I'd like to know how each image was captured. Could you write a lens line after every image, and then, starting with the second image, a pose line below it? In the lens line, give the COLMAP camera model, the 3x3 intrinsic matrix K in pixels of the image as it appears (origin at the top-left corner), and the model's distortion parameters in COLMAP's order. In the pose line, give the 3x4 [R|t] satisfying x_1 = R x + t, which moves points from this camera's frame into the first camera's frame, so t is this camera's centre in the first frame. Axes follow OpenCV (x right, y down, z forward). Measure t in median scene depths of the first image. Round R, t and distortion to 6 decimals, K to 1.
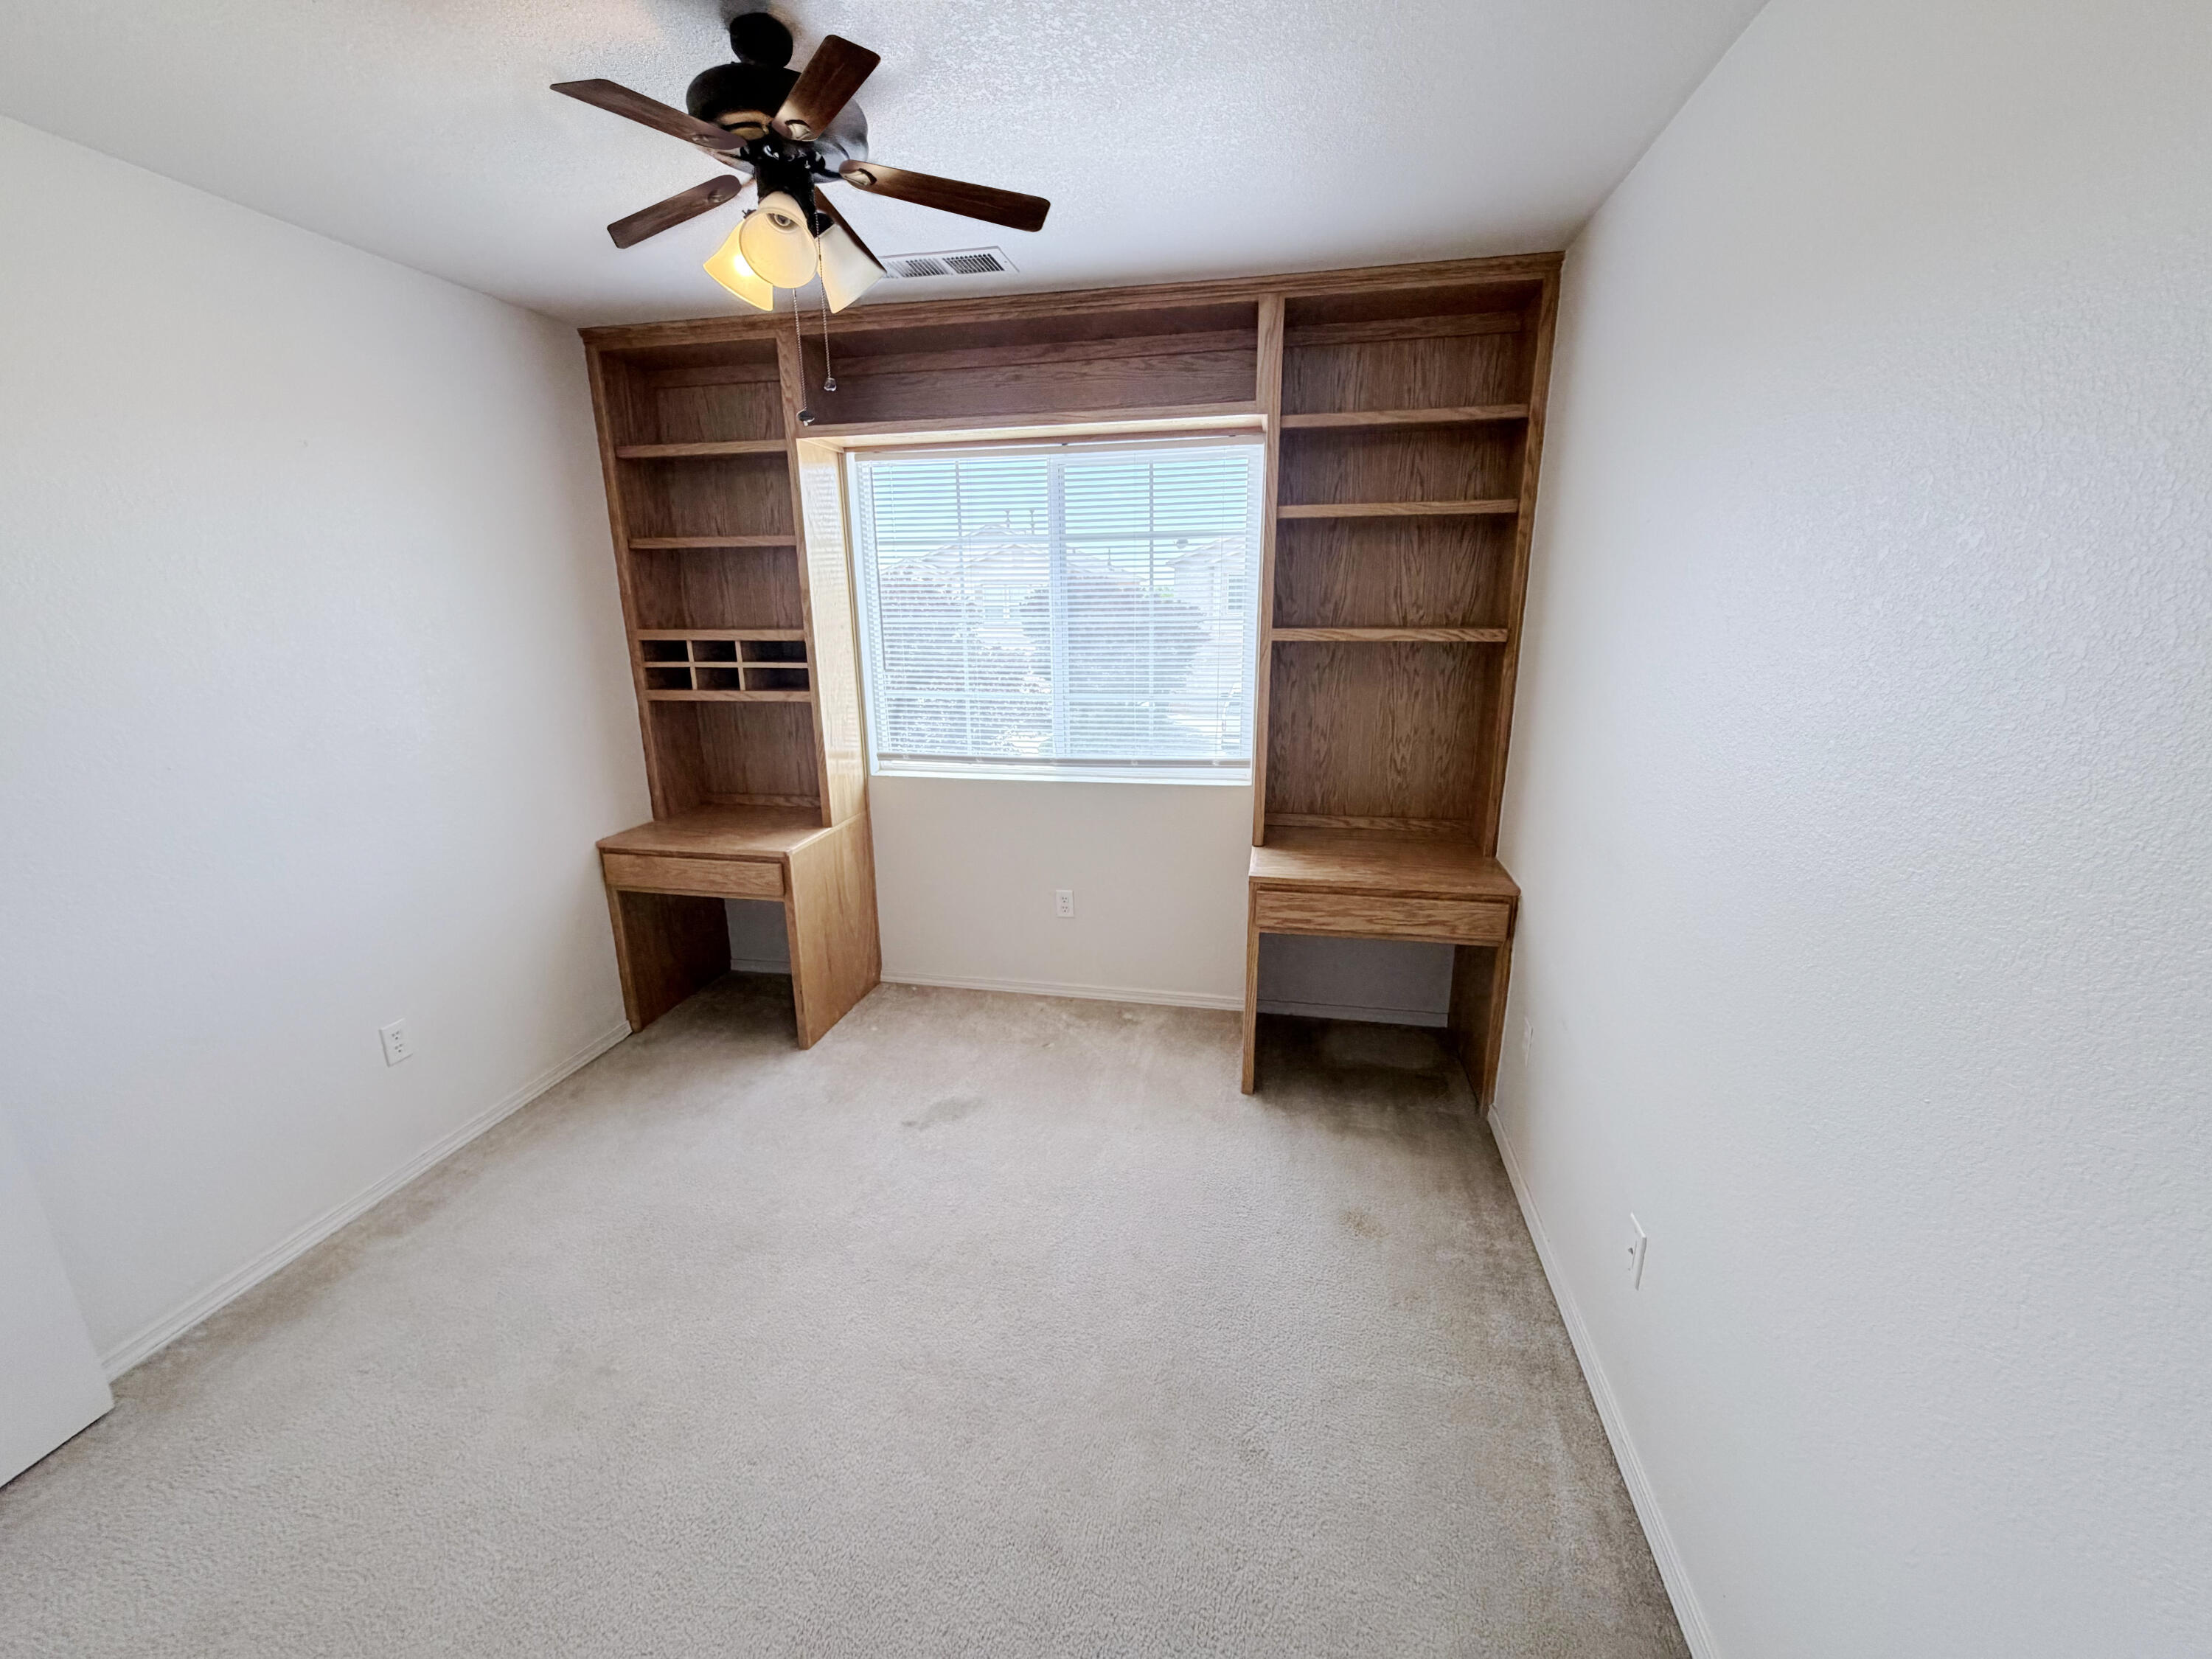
lens RADIAL K [[887.3, 0, 1120.7], [0, 887.3, 833.2], [0, 0, 1]] dist [0.001826, -0.000042]
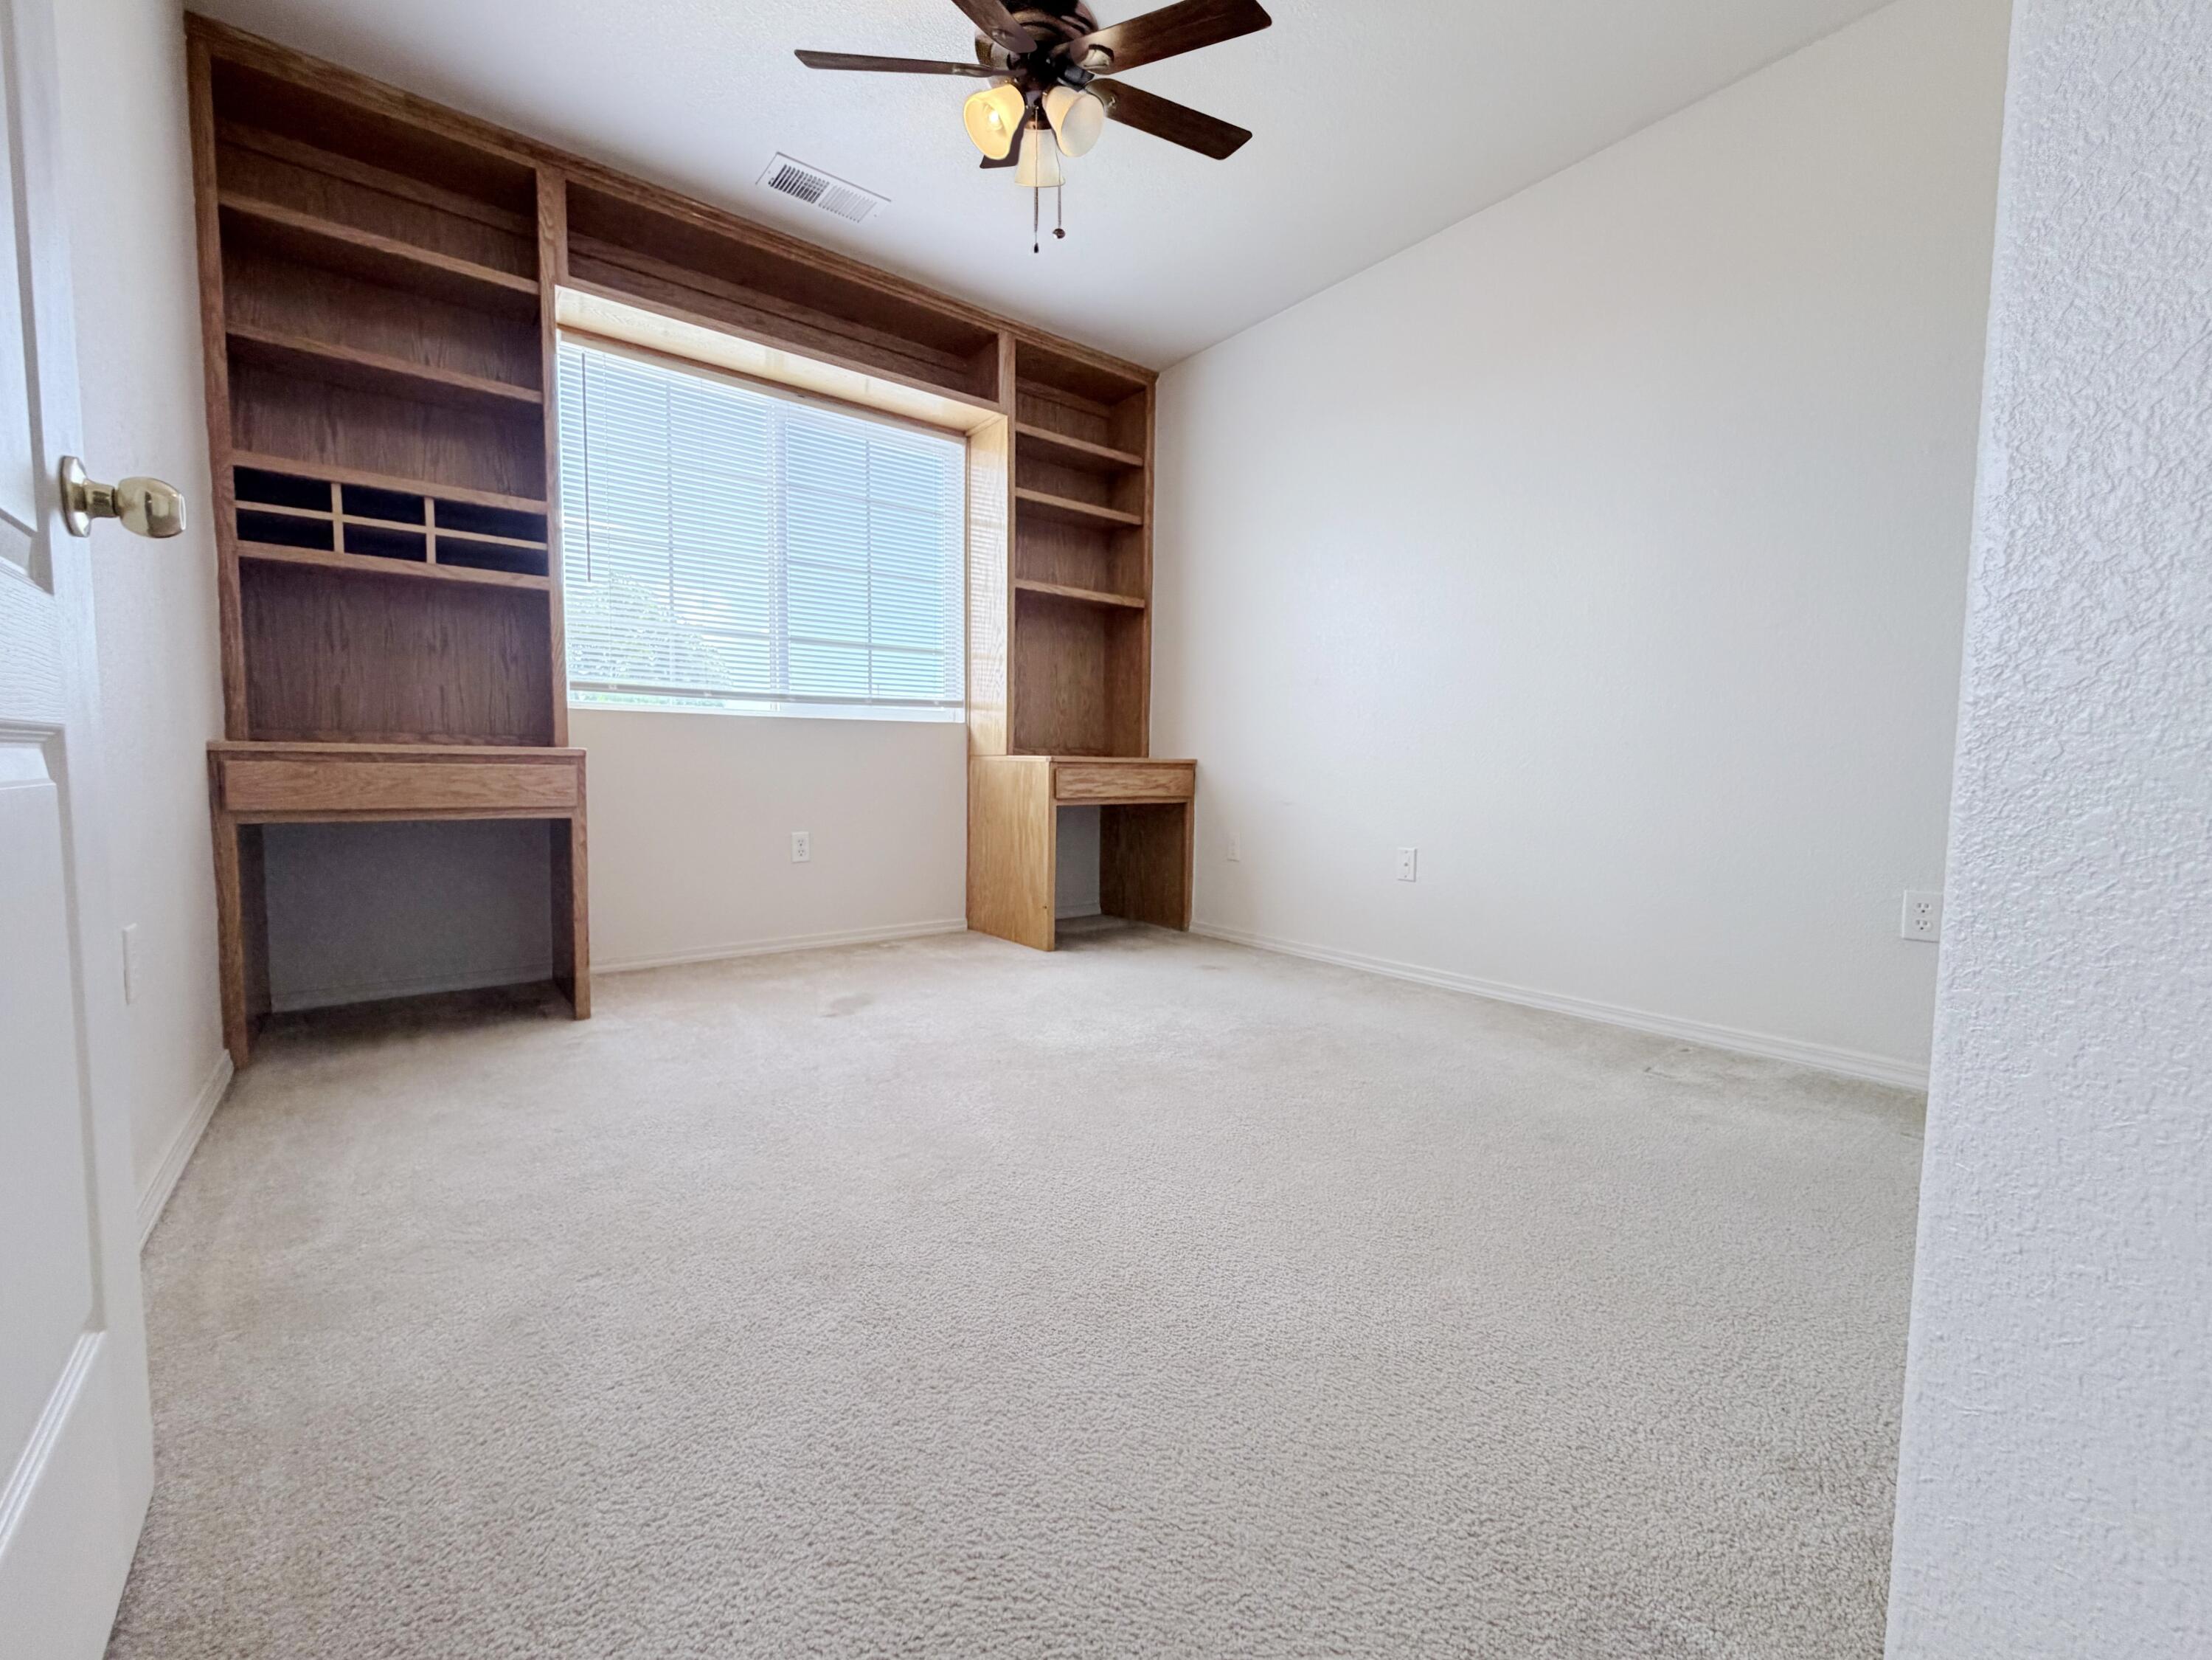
lens RADIAL K [[902.3, 0, 1100.2], [0, 902.3, 828.8], [0, 0, 1]] dist [0.013193, -0.000260]
pose [[0.647509, -0.038427, 0.761089, -0.688948], [0.190607, 0.975149, -0.112927, 0.267769], [-0.737836, 0.218191, 0.638742, 0.141870]]
